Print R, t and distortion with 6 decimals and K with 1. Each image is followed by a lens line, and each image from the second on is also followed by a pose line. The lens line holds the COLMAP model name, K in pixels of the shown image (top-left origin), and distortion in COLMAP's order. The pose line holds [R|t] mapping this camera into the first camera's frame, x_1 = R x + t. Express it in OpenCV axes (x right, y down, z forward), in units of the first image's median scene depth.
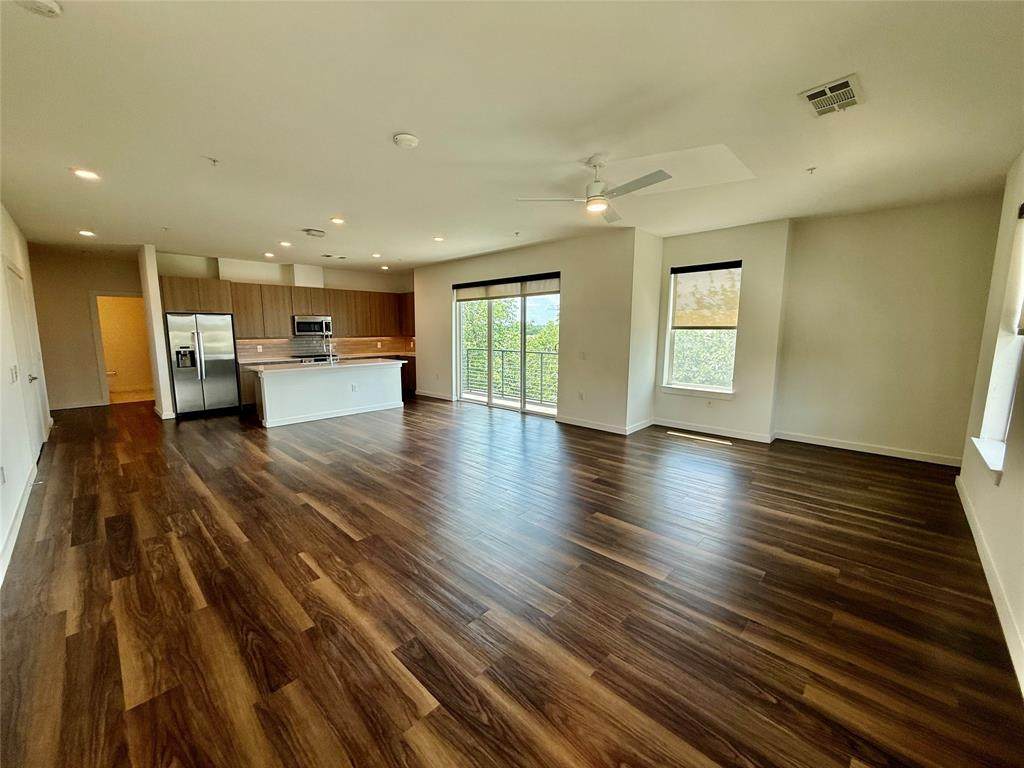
lens RADIAL K [[410.3, 0, 516.8], [0, 410.3, 382.5], [0, 0, 1]] dist [0.008397, 0.000315]
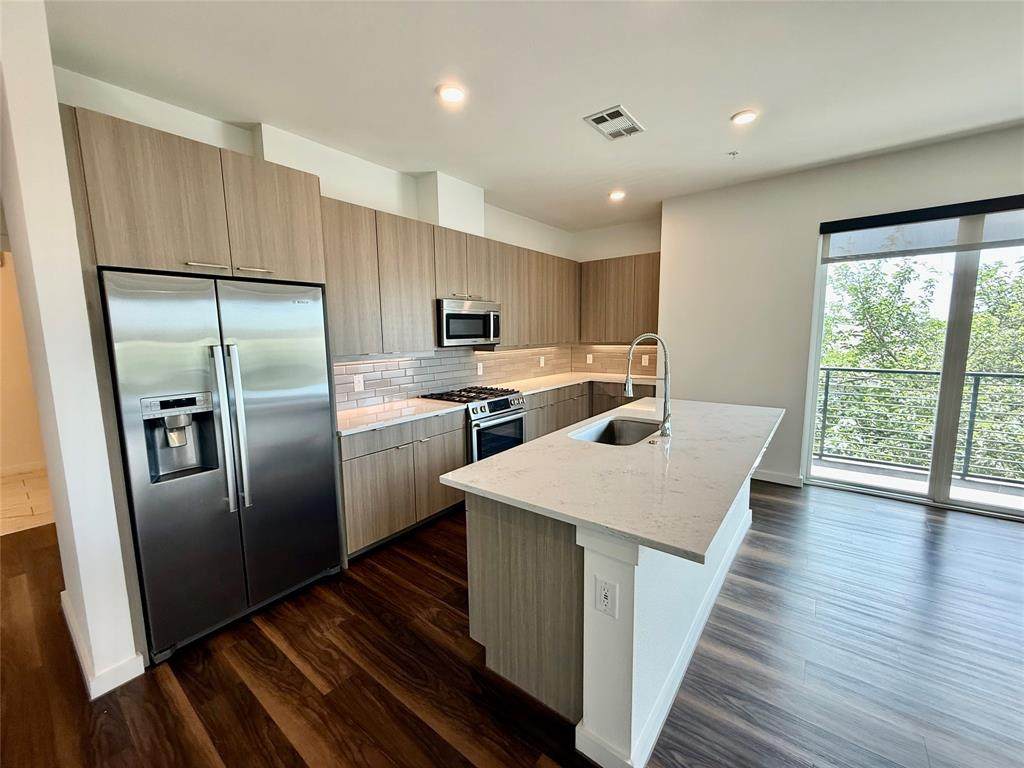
lens RADIAL K [[410.3, 0, 512.1], [0, 410.3, 384.6], [0, 0, 1]] dist [0.008397, 0.000315]
pose [[0.994476, -0.028664, 0.100976, -0.519373], [0.028916, 0.999581, -0.001034, -0.077078], [-0.100904, 0.003948, 0.994888, 0.599842]]
